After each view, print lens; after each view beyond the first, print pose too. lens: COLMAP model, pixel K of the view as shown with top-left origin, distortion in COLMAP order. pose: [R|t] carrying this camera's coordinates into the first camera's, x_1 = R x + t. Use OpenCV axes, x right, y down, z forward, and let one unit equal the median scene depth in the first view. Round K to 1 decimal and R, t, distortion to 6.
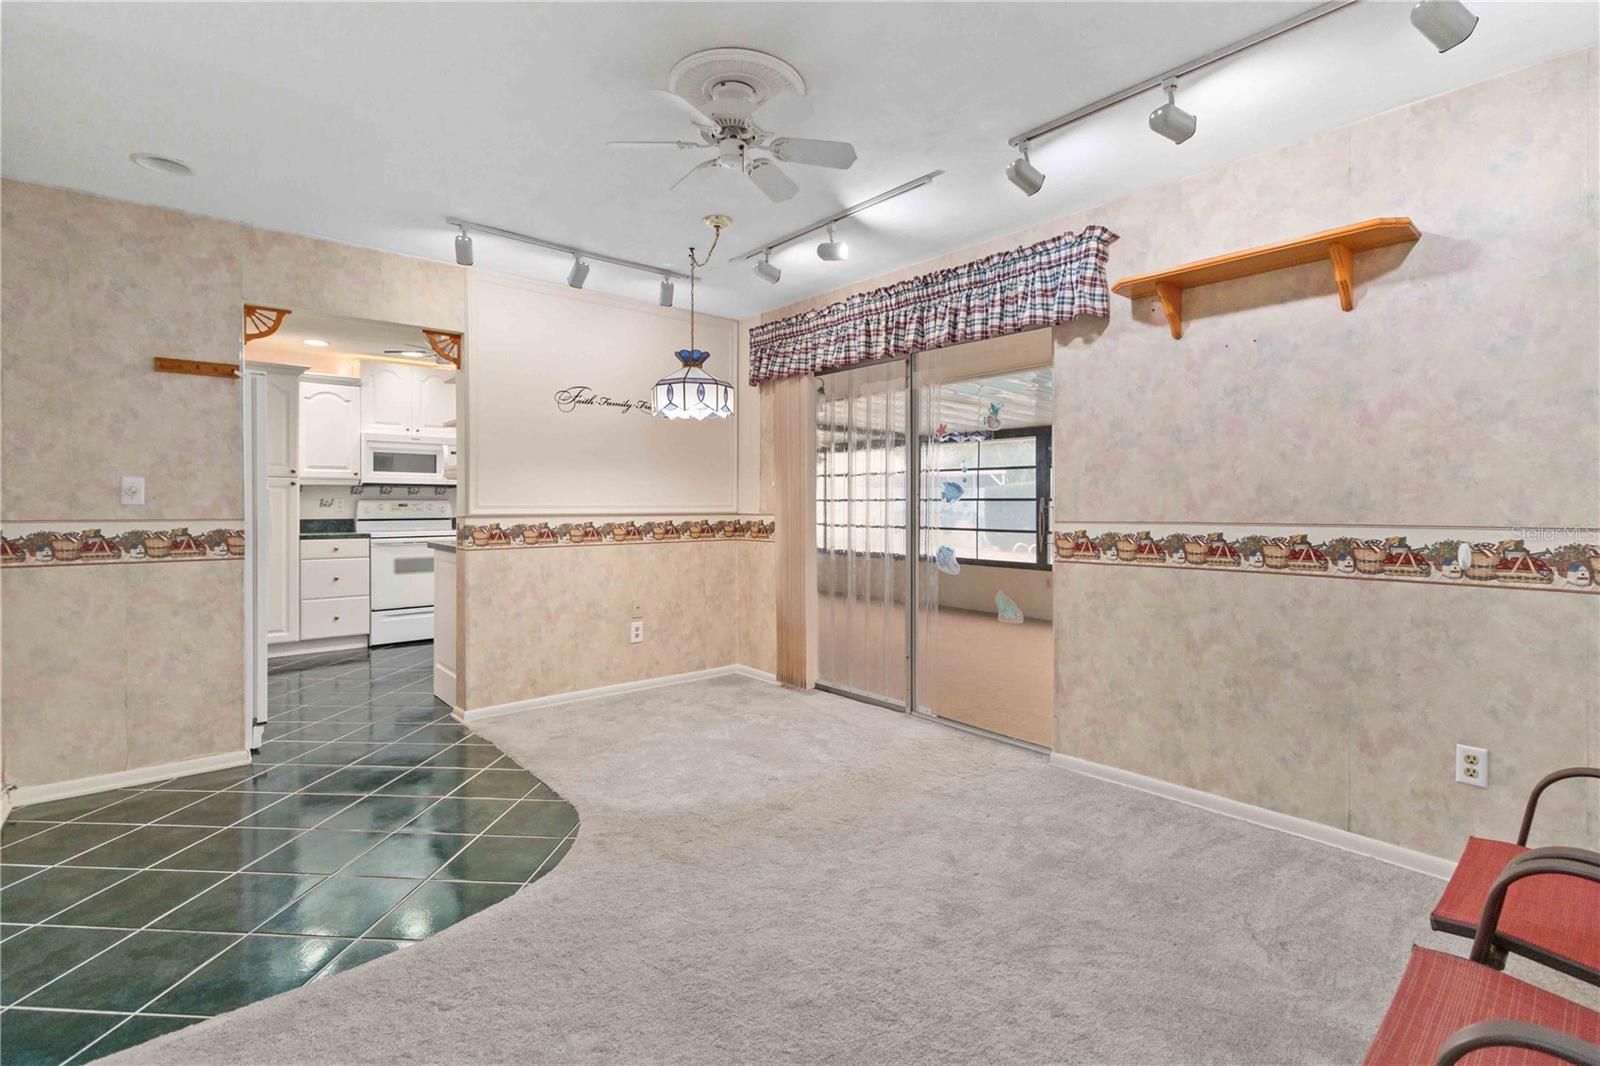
lens RADIAL K [[734.8, 0, 787.1], [0, 734.8, 501.4], [0, 0, 1]] dist [0.003208, 0.000325]
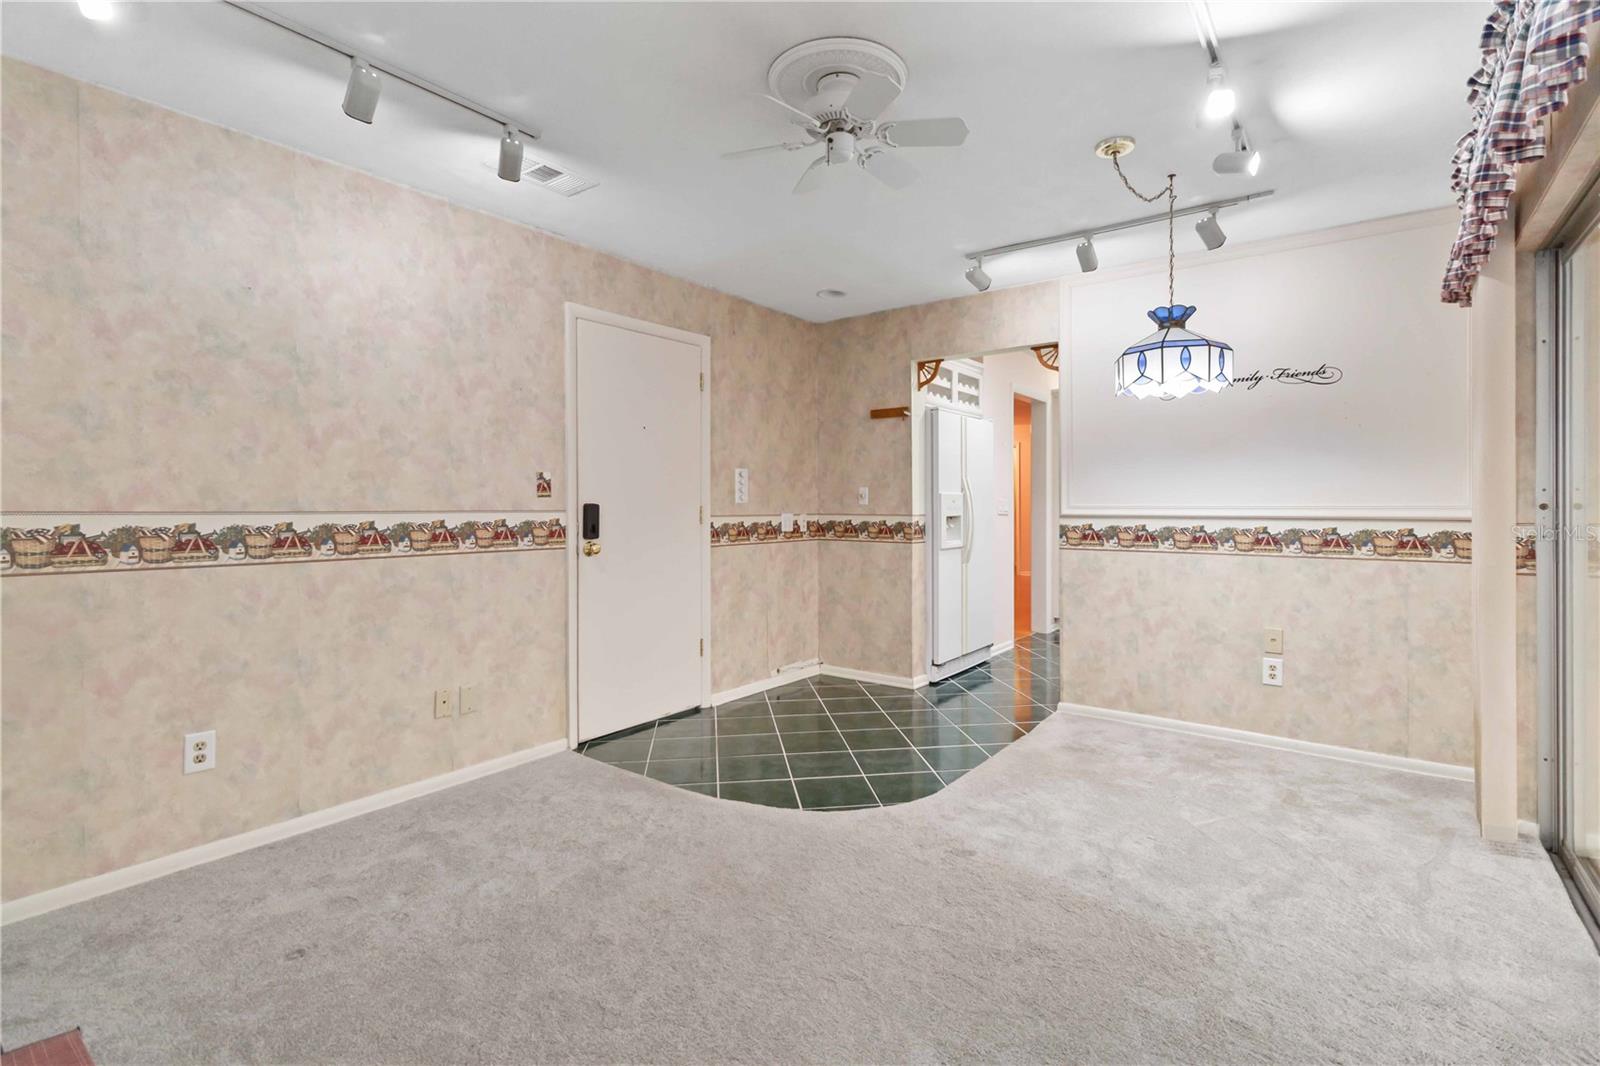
lens RADIAL K [[749.6, 0, 814.6], [0, 749.6, 507.3], [0, 0, 1]] dist [0.002997, 0.000200]
pose [[0.229377, -0.000012, -0.973338, 0.558514], [-0.000464, 1.000000, -0.000122, 0.008476], [0.973338, 0.000479, 0.229377, 0.442331]]
